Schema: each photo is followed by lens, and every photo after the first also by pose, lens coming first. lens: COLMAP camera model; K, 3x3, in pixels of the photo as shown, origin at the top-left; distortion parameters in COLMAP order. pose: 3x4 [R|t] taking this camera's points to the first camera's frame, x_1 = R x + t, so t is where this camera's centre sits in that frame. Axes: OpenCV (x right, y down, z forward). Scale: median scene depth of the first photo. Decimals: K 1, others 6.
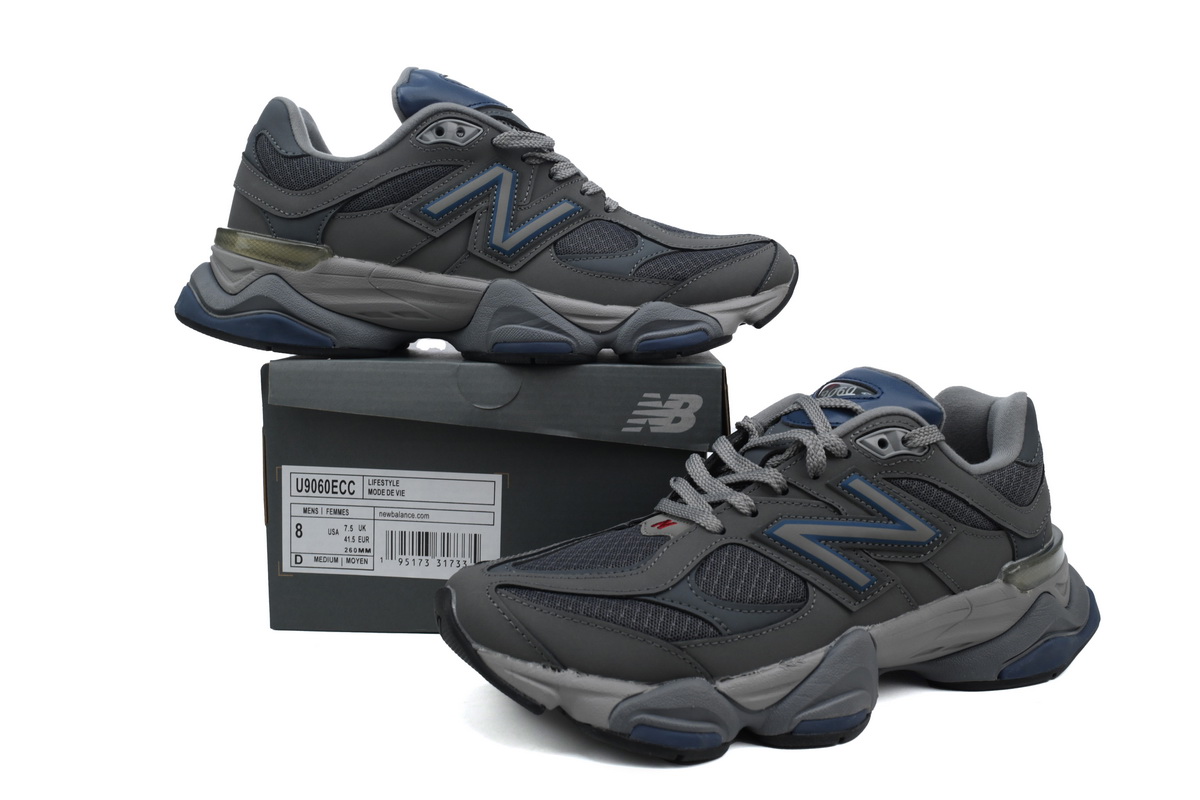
lens RADIAL K [[1044.0, 0, 593.5], [0, 1044.0, 401.7], [0, 0, 1]] dist [-0.014448, -0.024998]
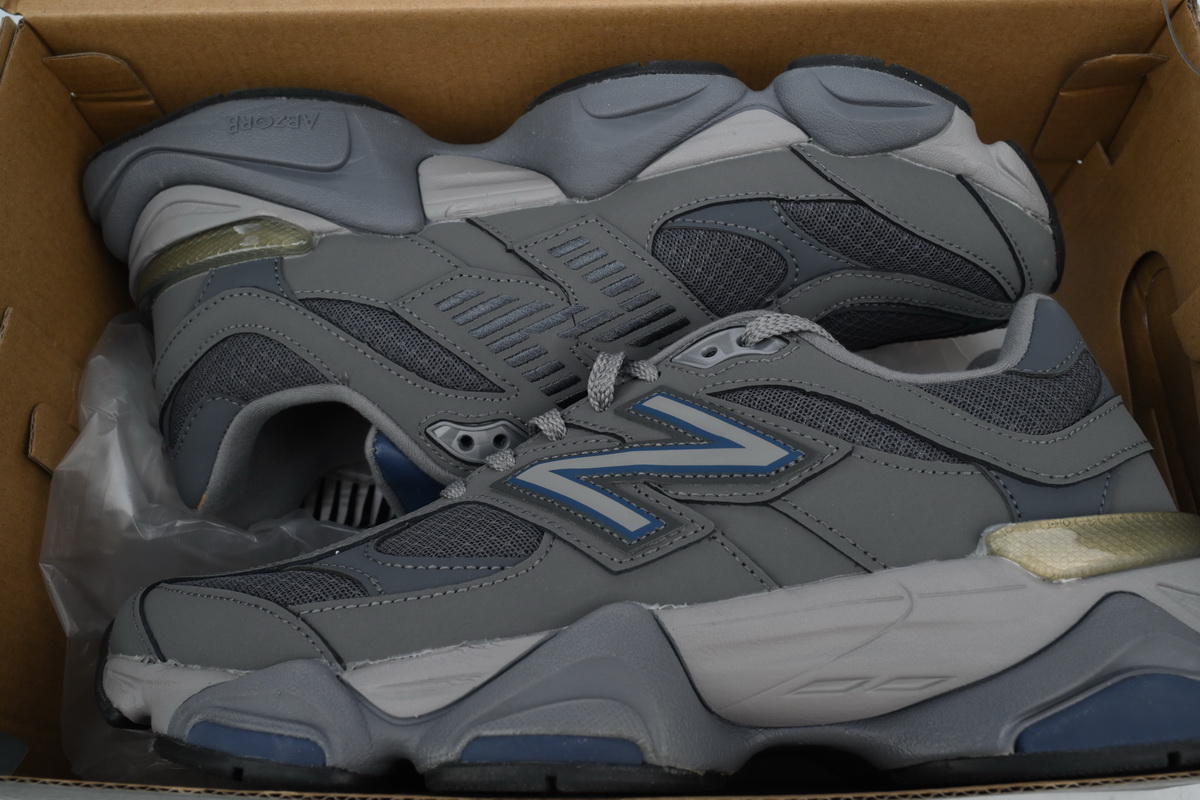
lens RADIAL K [[1044.0, 0, 601.4], [0, 1044.0, 395.9], [0, 0, 1]] dist [-0.014448, -0.024998]
pose [[0.868312, -0.217537, -0.445772, 0.510072], [-0.014457, 0.887218, -0.461124, 0.372574], [0.495808, 0.406844, 0.767237, 0.492381]]
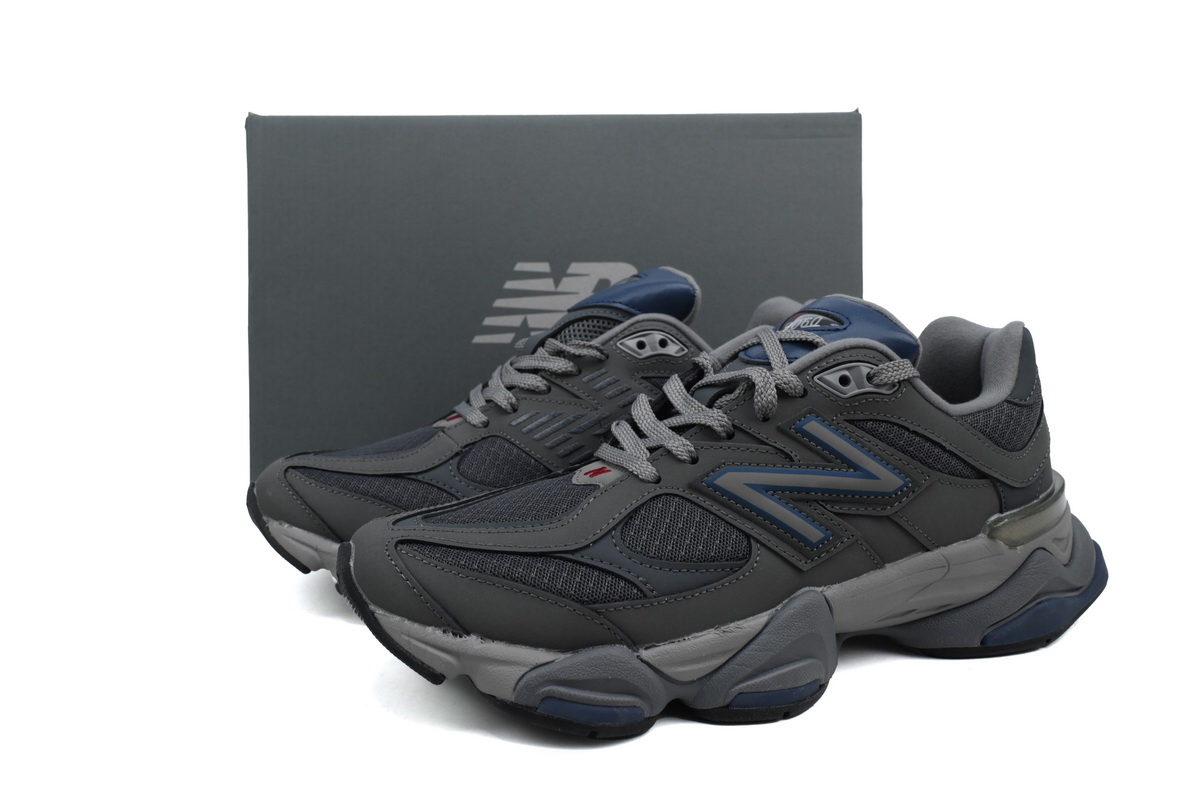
lens RADIAL K [[1044.0, 0, 596.9], [0, 1044.0, 401.1], [0, 0, 1]] dist [-0.014448, -0.024998]
pose [[0.998201, -0.005025, -0.059739, 0.124024], [0.008274, 0.998493, 0.054258, 0.008089], [0.059376, -0.054654, 0.996738, 0.112945]]
